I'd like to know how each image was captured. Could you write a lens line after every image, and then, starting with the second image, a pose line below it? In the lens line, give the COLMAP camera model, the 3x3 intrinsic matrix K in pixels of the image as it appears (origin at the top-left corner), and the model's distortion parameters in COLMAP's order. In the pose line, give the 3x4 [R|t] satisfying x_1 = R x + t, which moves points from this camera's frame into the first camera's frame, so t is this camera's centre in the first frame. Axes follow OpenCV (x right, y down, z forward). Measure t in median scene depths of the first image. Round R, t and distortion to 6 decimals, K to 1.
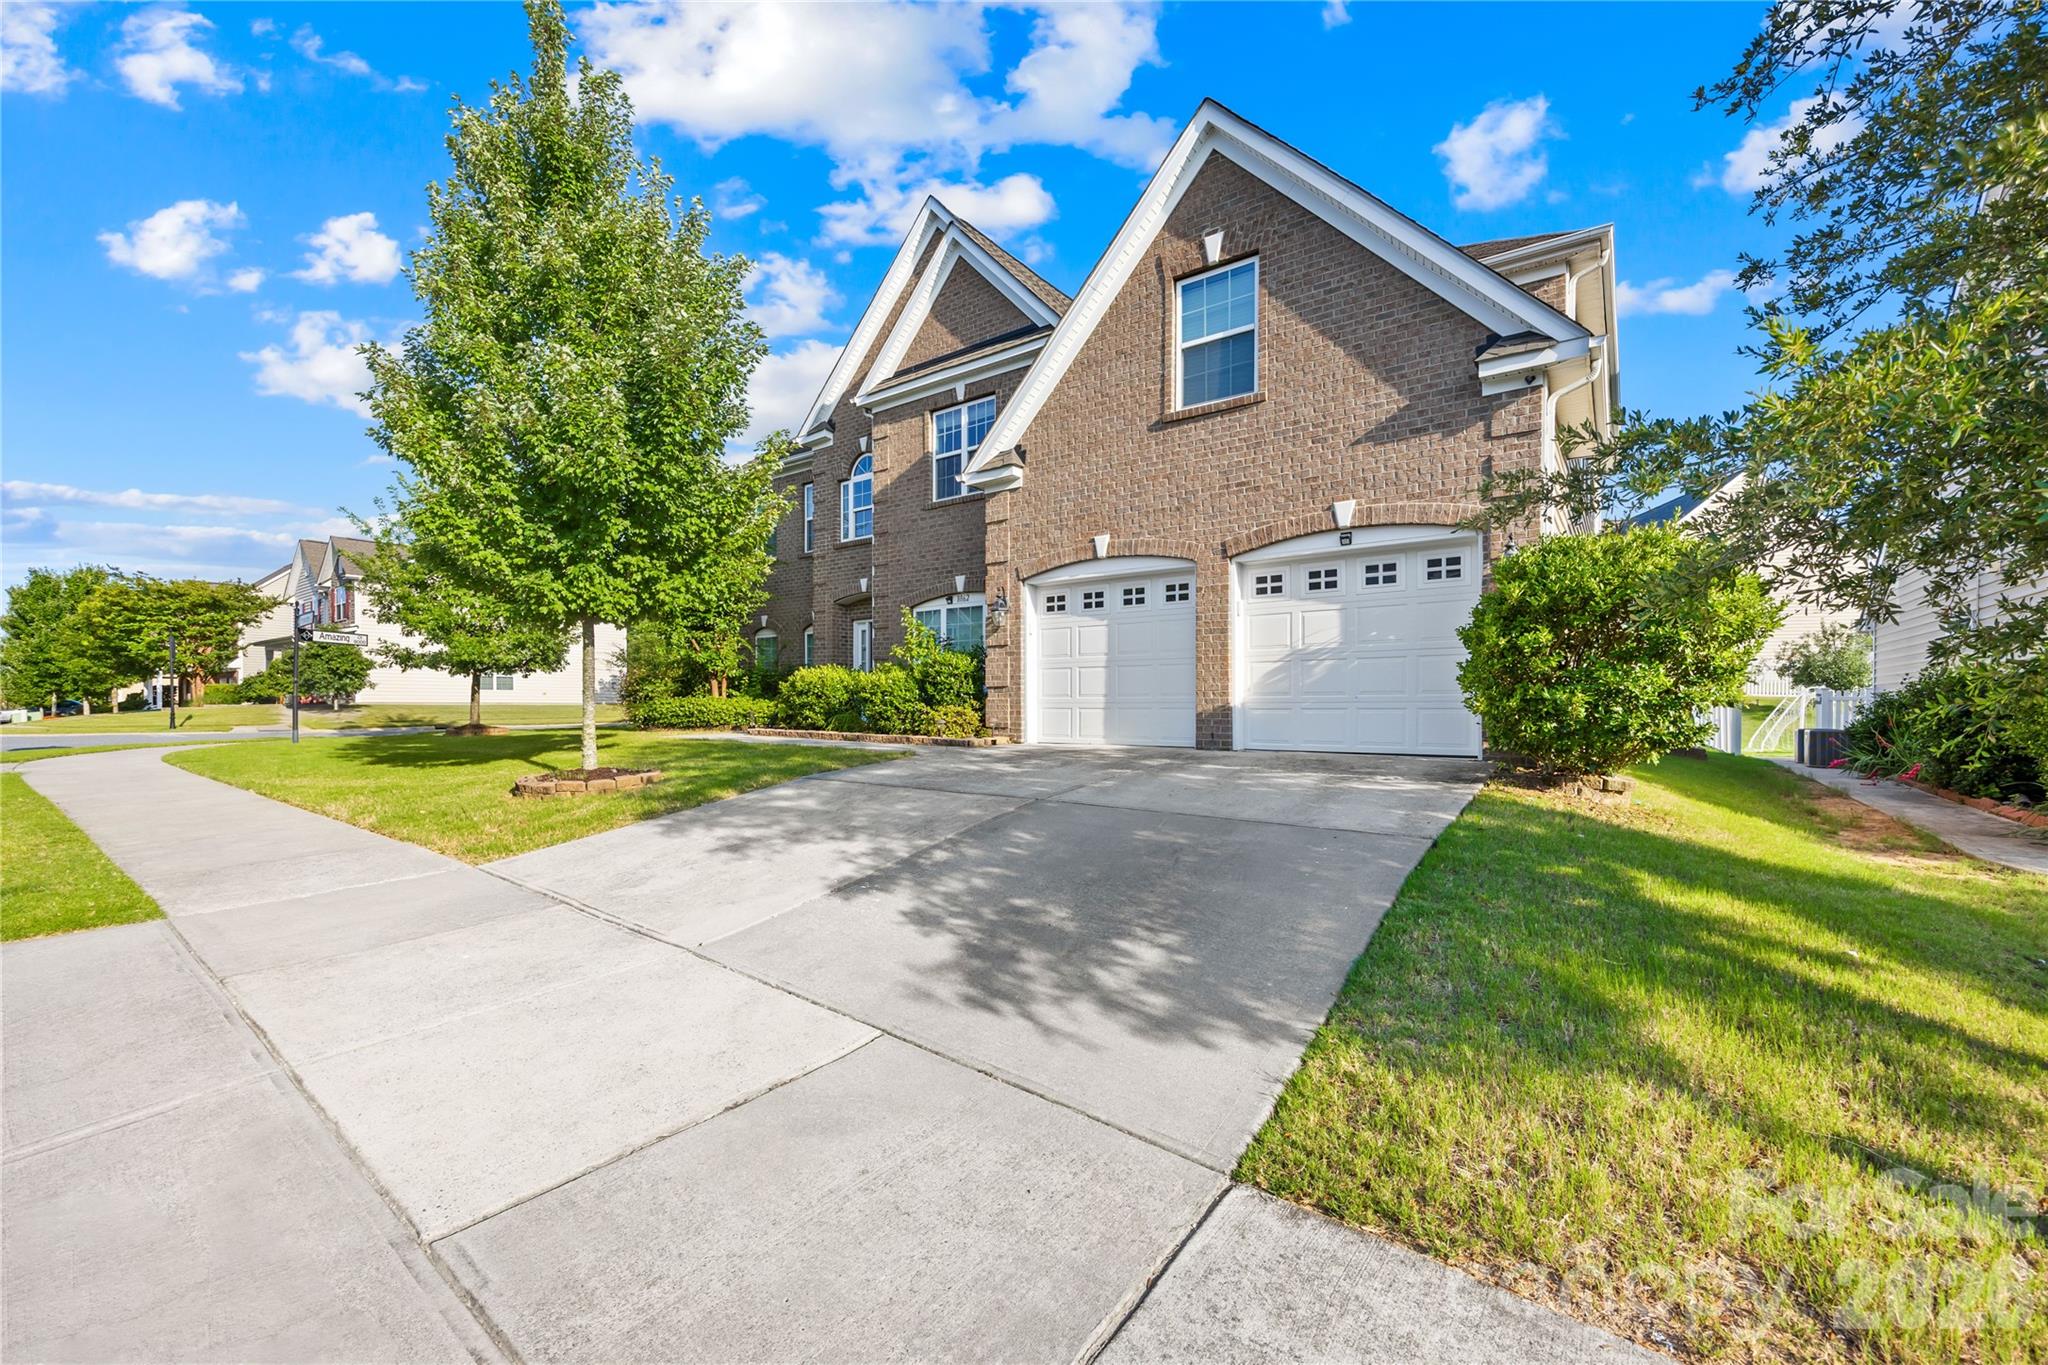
lens RADIAL K [[787.0, 0, 1031.6], [0, 787.0, 695.8], [0, 0, 1]] dist [0.000978, -0.000066]
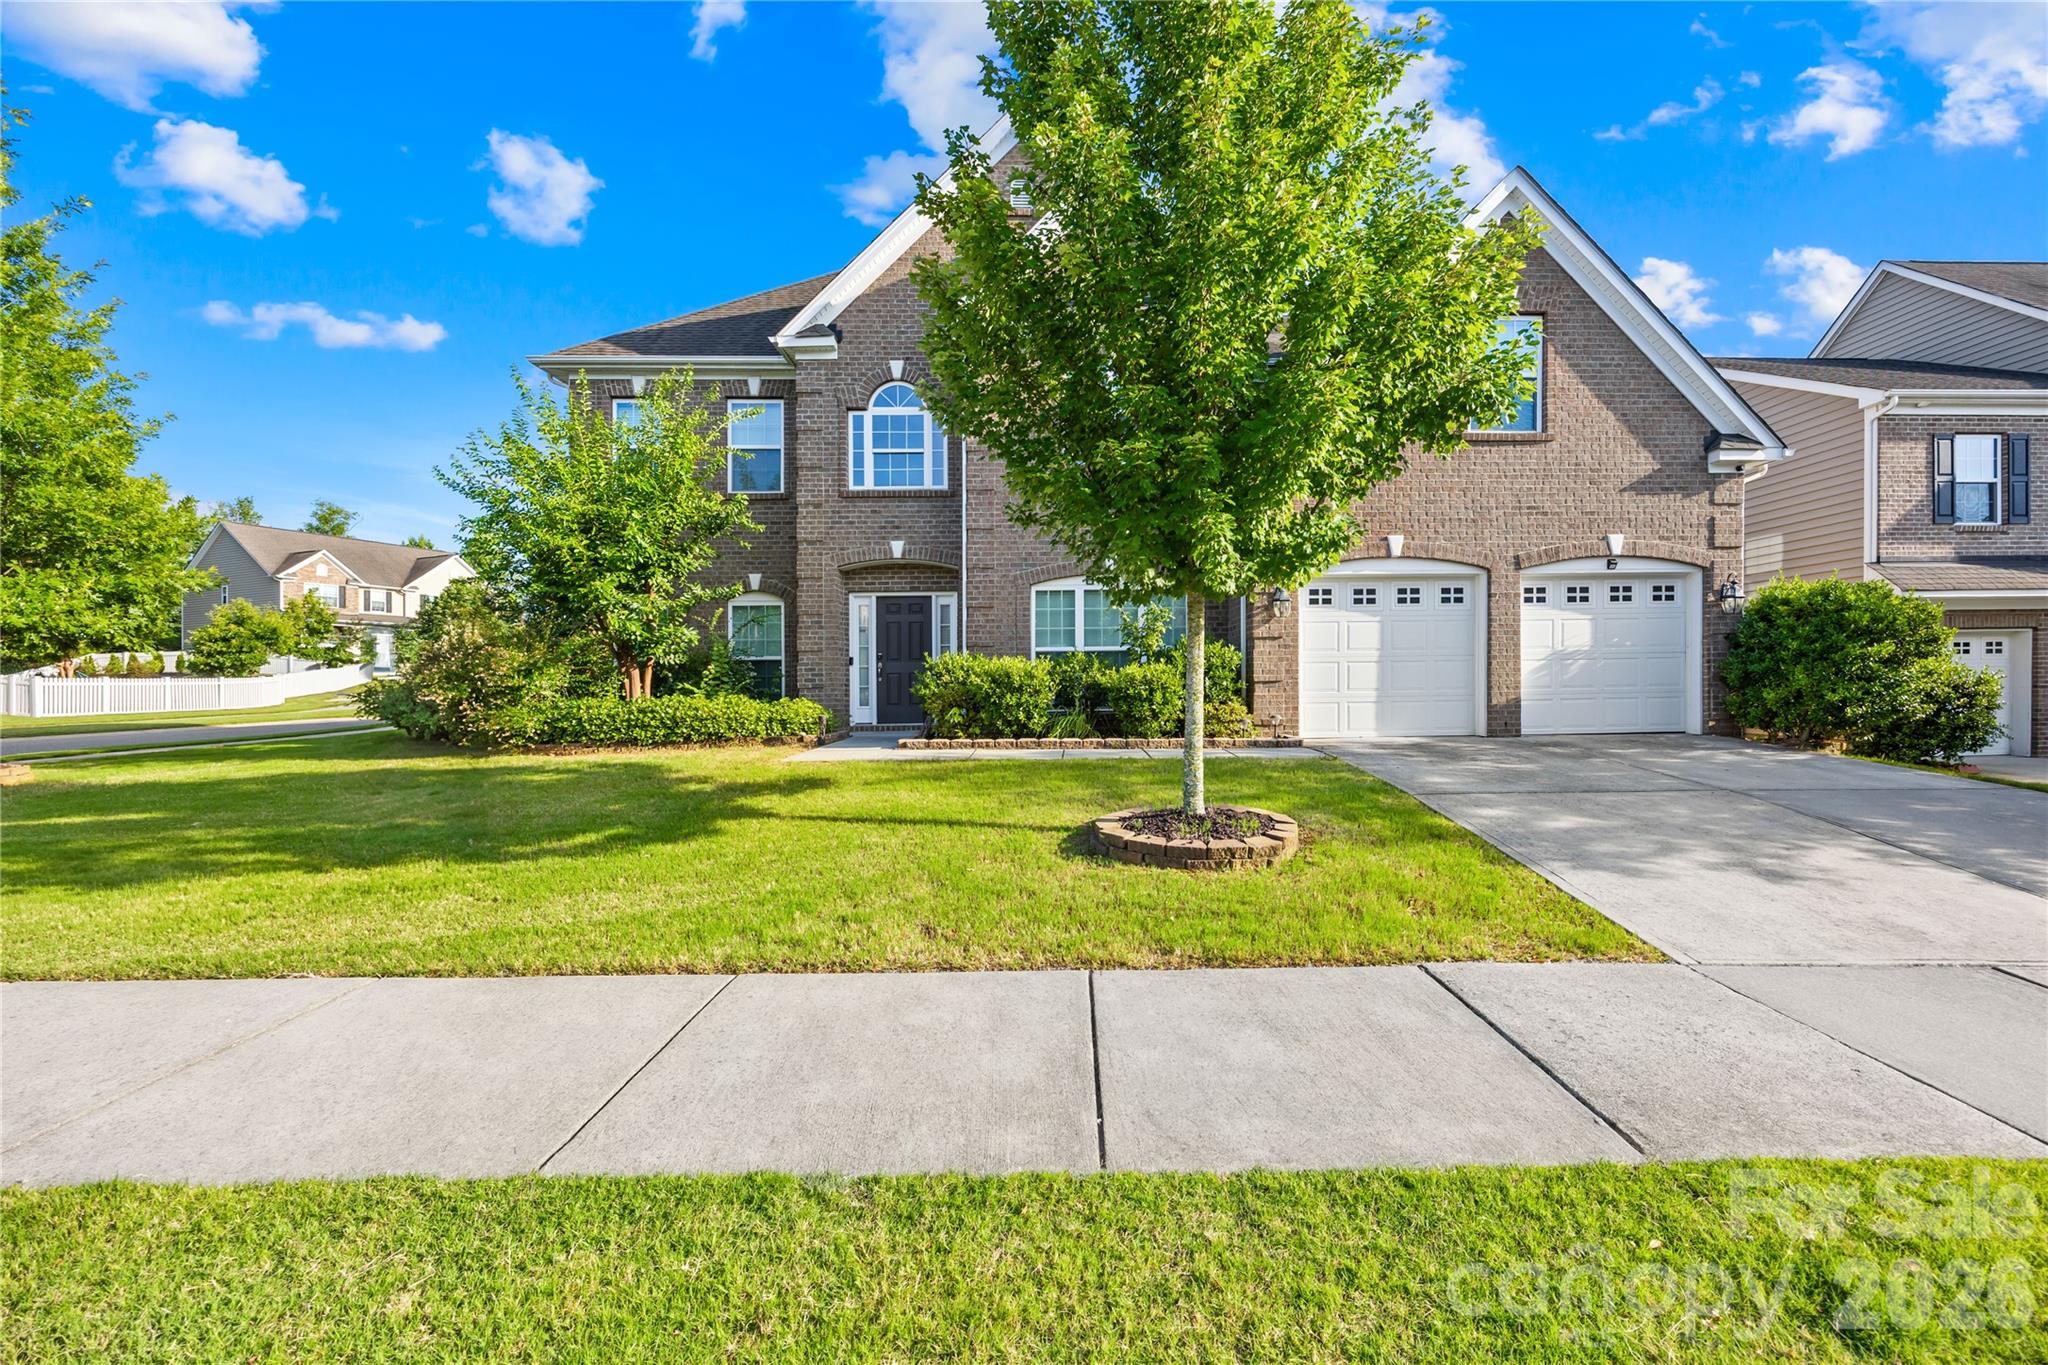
lens RADIAL K [[787.0, 0, 1032.1], [0, 787.0, 679.3], [0, 0, 1]] dist [0.000978, -0.000066]
pose [[0.790030, -0.003584, 0.613057, -1.042413], [0.006646, 0.999974, -0.002719, -0.016462], [-0.613032, 0.006223, 0.790034, 0.537590]]
